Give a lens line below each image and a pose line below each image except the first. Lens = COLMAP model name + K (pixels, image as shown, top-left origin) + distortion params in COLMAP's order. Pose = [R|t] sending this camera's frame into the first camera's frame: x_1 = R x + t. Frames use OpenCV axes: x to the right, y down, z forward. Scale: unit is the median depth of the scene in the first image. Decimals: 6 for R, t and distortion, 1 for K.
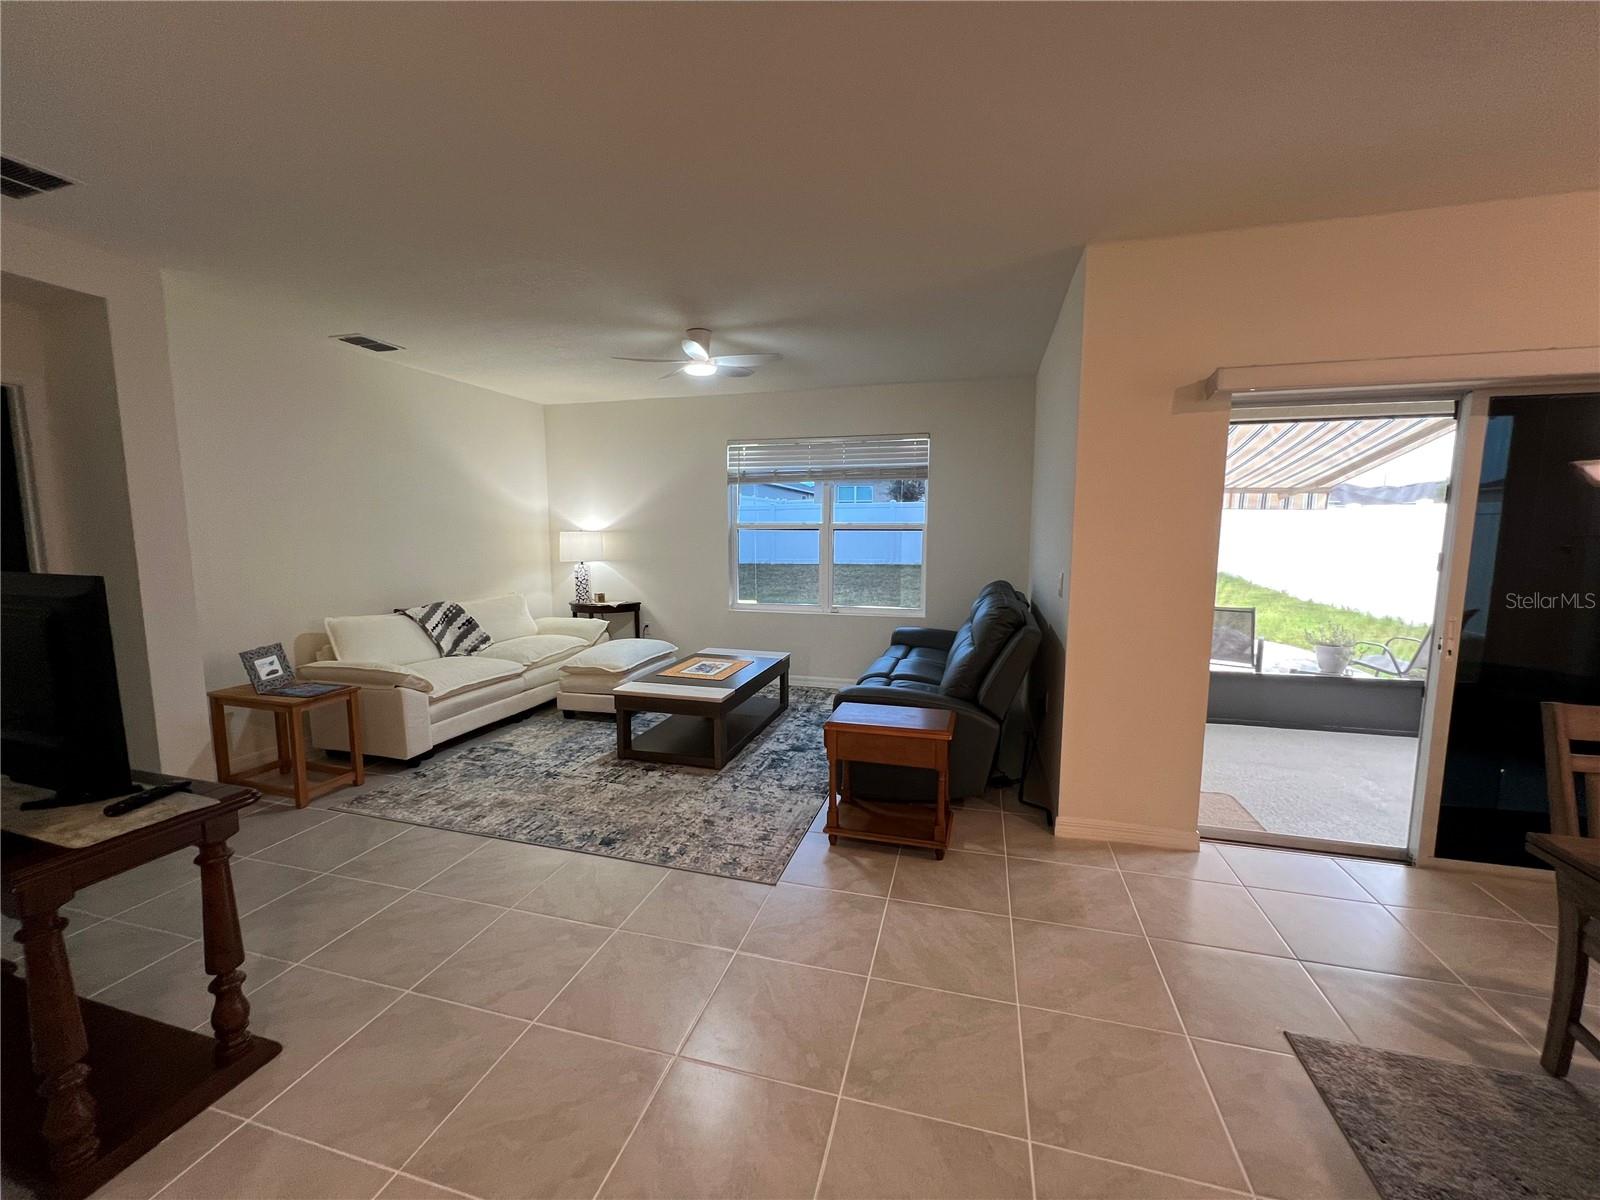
lens RADIAL K [[641.5, 0, 796.7], [0, 641.5, 601.0], [0, 0, 1]] dist [-0.002866, 0.000388]
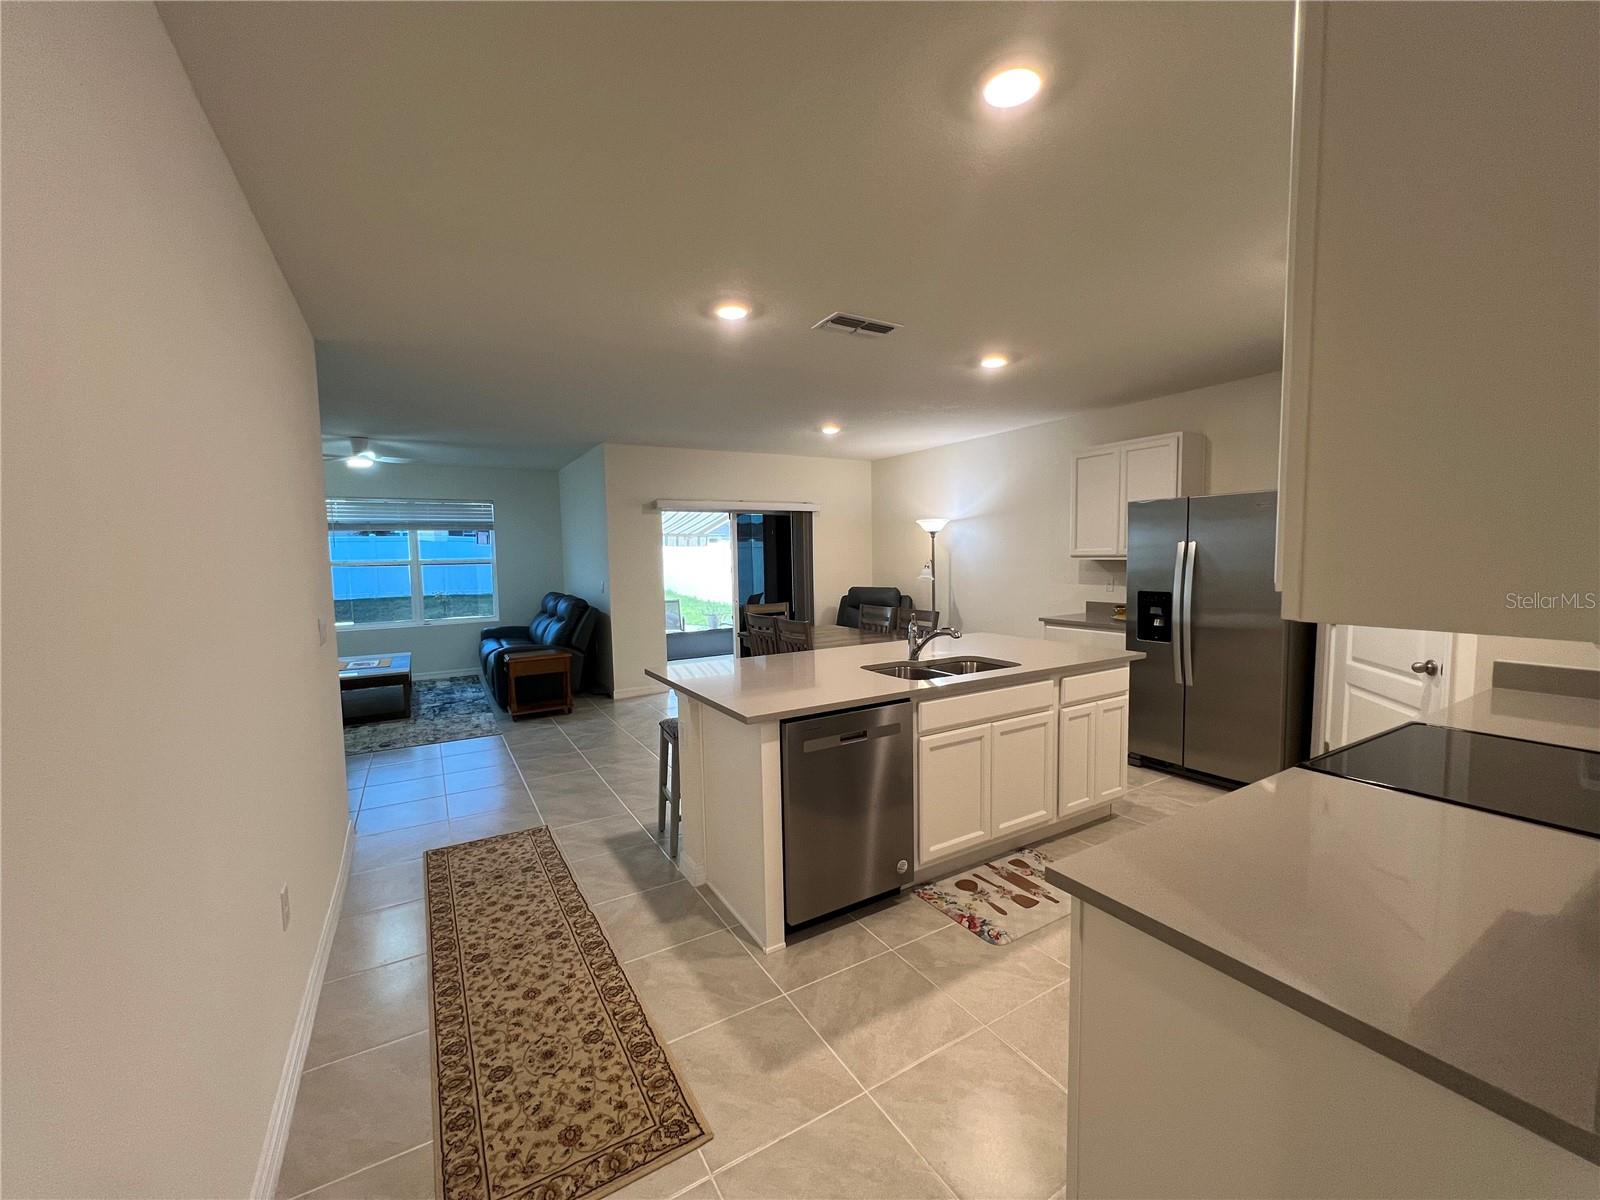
lens RADIAL K [[638.6, 0, 794.5], [0, 638.6, 603.9], [0, 0, 1]] dist [-0.002501, 0.000150]
pose [[0.693659, -0.071714, 0.716725, -0.702887], [0.100019, 0.994982, 0.002755, 0.091968], [-0.713325, 0.069775, 0.697351, -0.982928]]
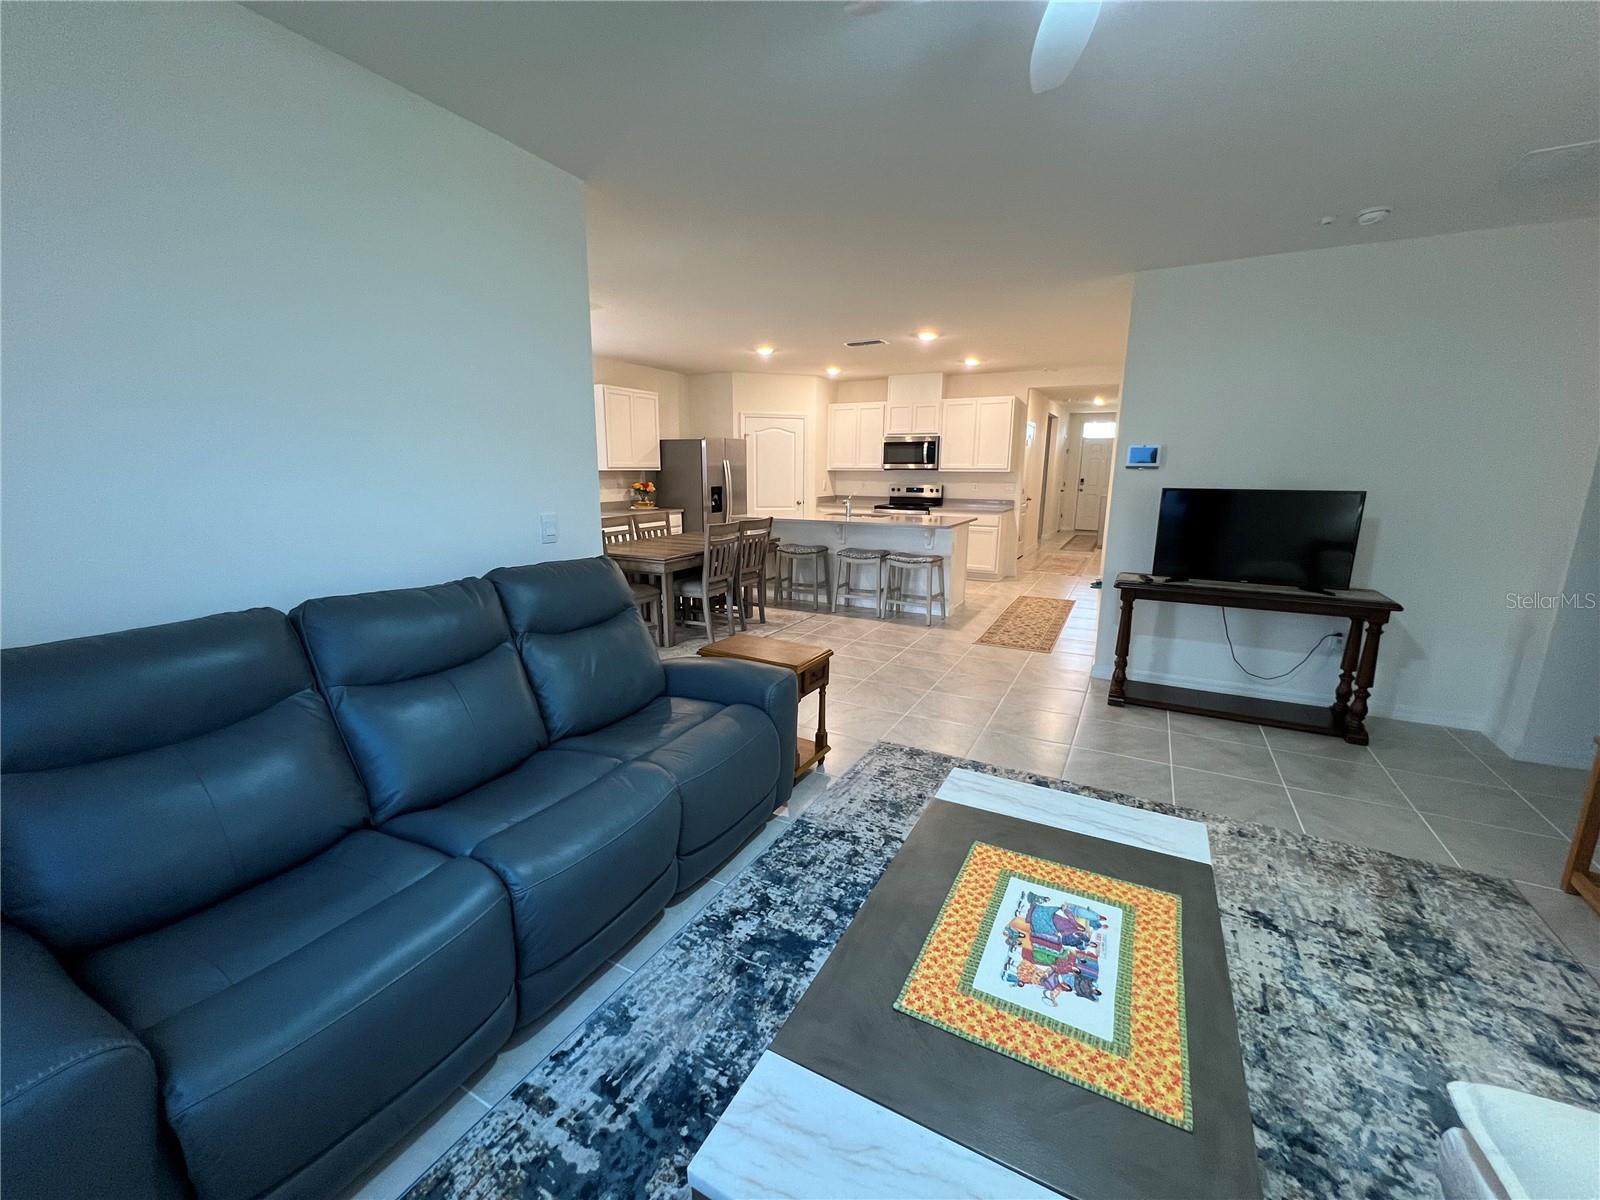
lens RADIAL K [[638.6, 0, 798.4], [0, 638.6, 607.0], [0, 0, 1]] dist [-0.002501, 0.000150]
pose [[-0.975796, -0.053973, 0.211917, -0.114176], [0.016770, 0.947742, 0.318596, -0.202152], [-0.218038, 0.314439, -0.923898, 1.820939]]
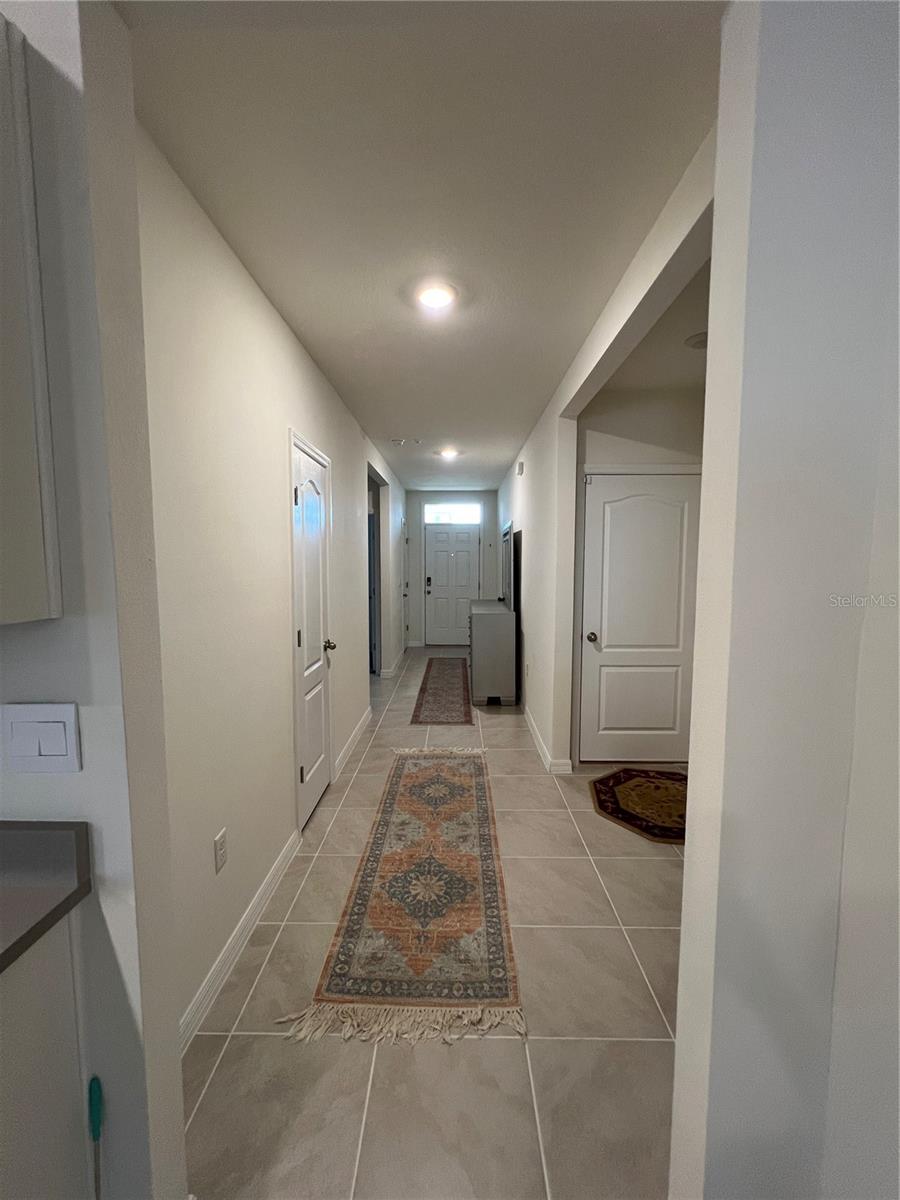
lens RADIAL K [[479.0, 0, 445.5], [0, 479.0, 600.0], [0, 0, 1]] dist [-0.002501, 0.000150]
pose [[-0.968162, 0.018134, -0.249667, -0.539008], [-0.029652, 0.982043, 0.186313, 0.064964], [0.248563, 0.187784, -0.950239, -0.734665]]
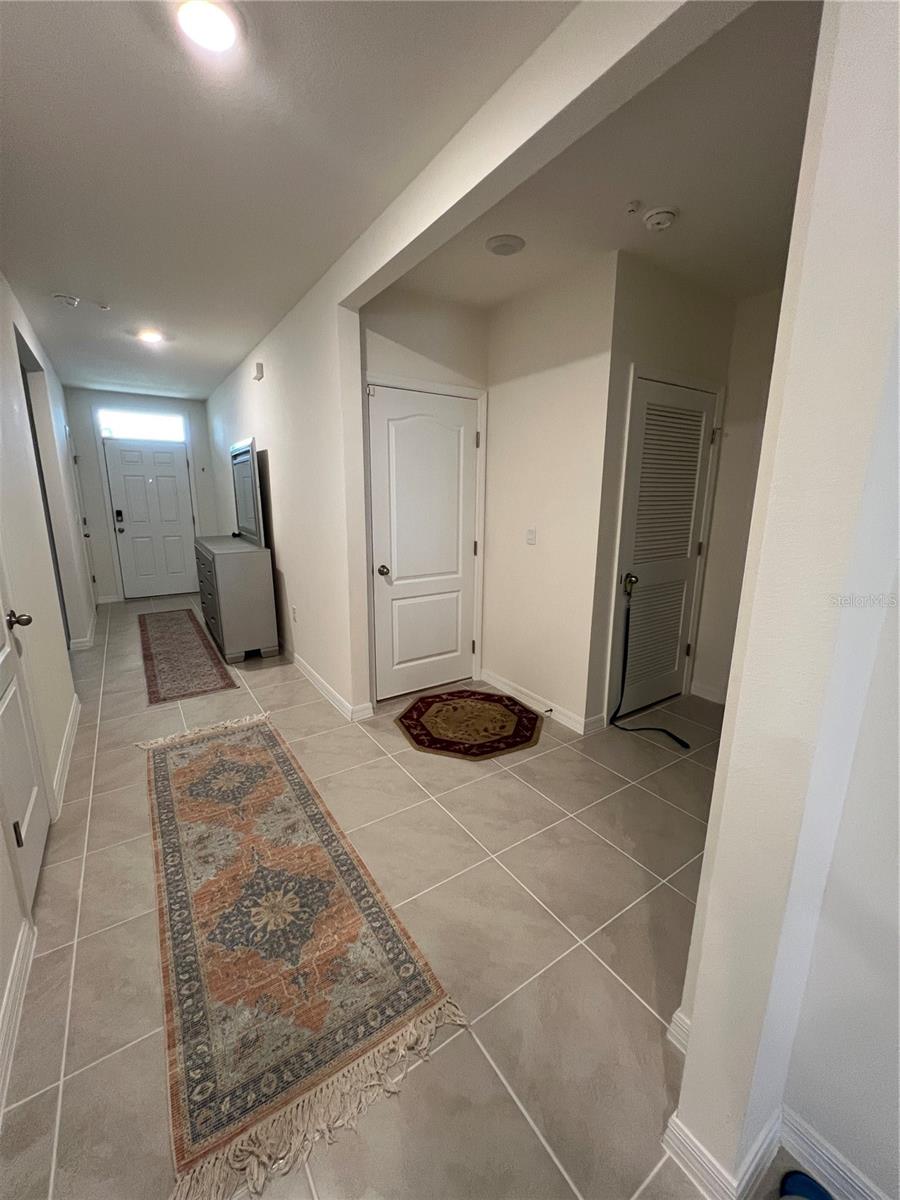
lens RADIAL K [[479.0, 0, 447.8], [0, 479.0, 600.0], [0, 0, 1]] dist [-0.002501, 0.000150]
pose [[-0.650711, 0.158088, -0.742686, -0.461160], [-0.091194, 0.954737, 0.283127, 0.101794], [0.753829, 0.251963, -0.606842, -0.937051]]
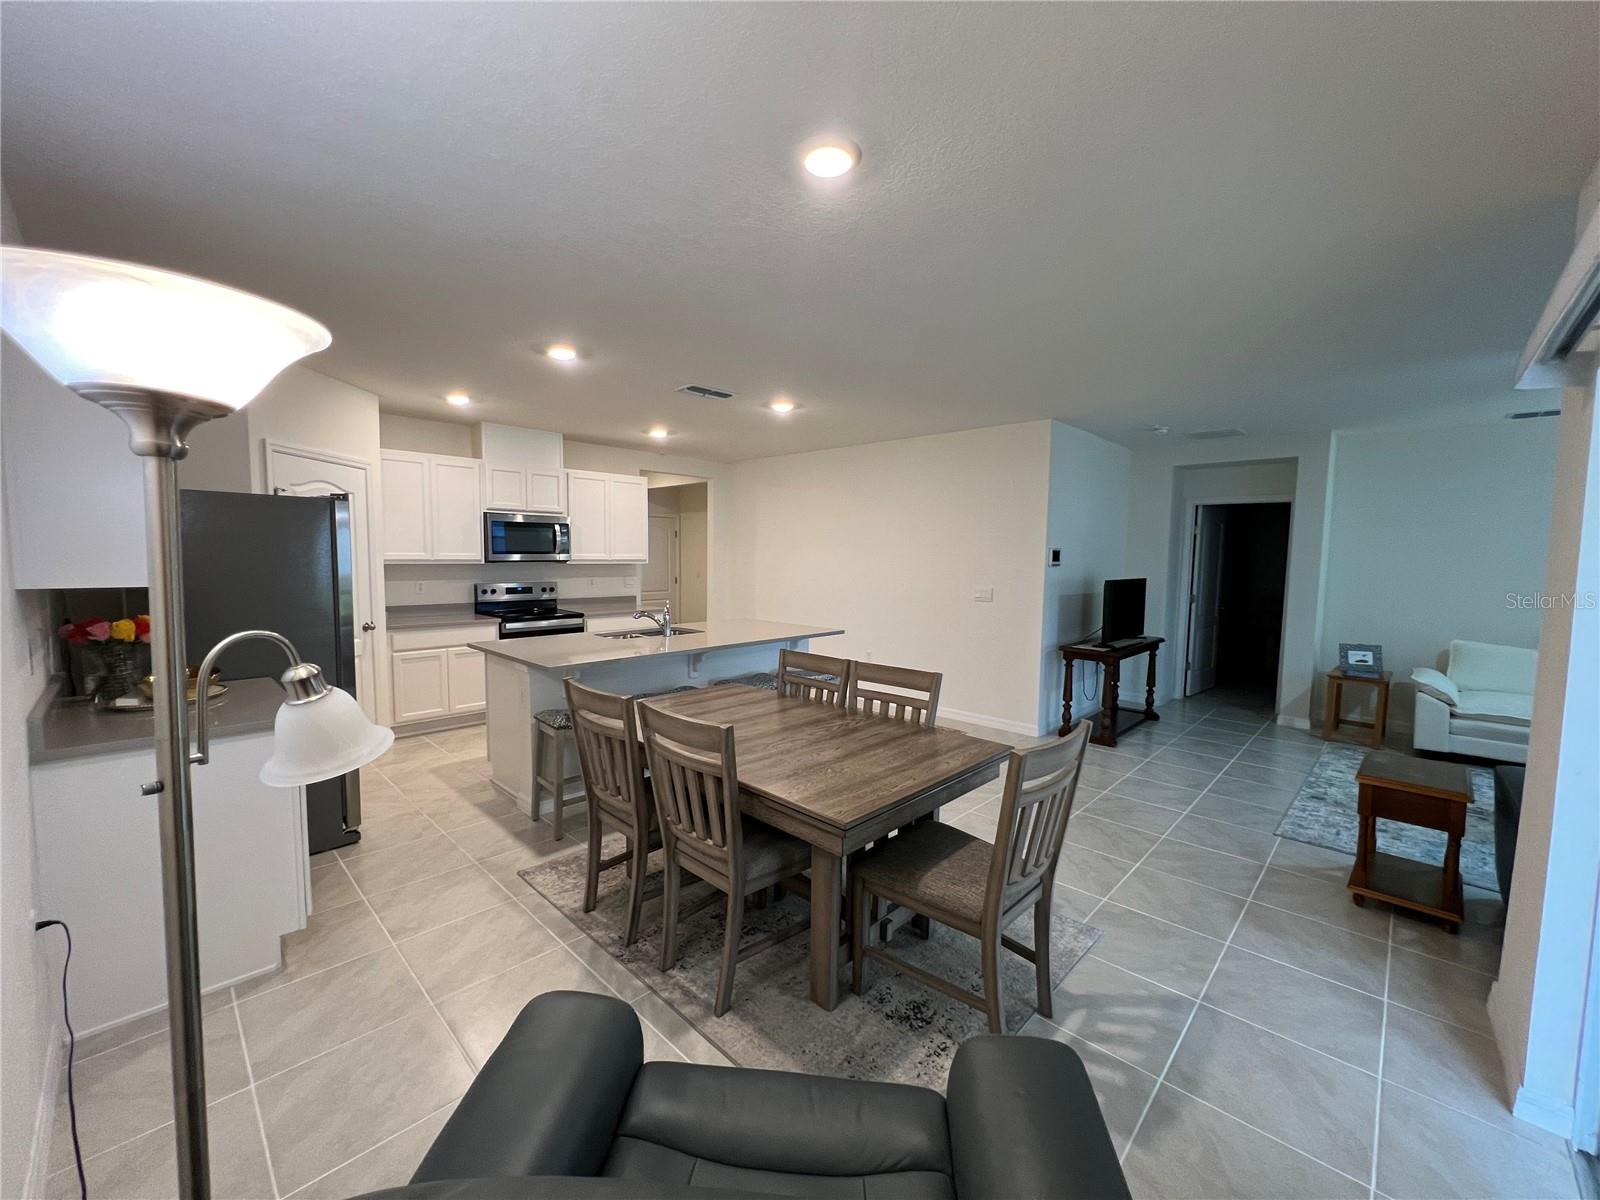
lens RADIAL K [[638.6, 0, 804.6], [0, 638.6, 601.1], [0, 0, 1]] dist [-0.002501, 0.000150]
pose [[-0.467495, 0.055558, -0.882248, 1.332372], [-0.111031, 0.986429, 0.120953, -0.080616], [0.876995, 0.154502, -0.454982, 0.559432]]
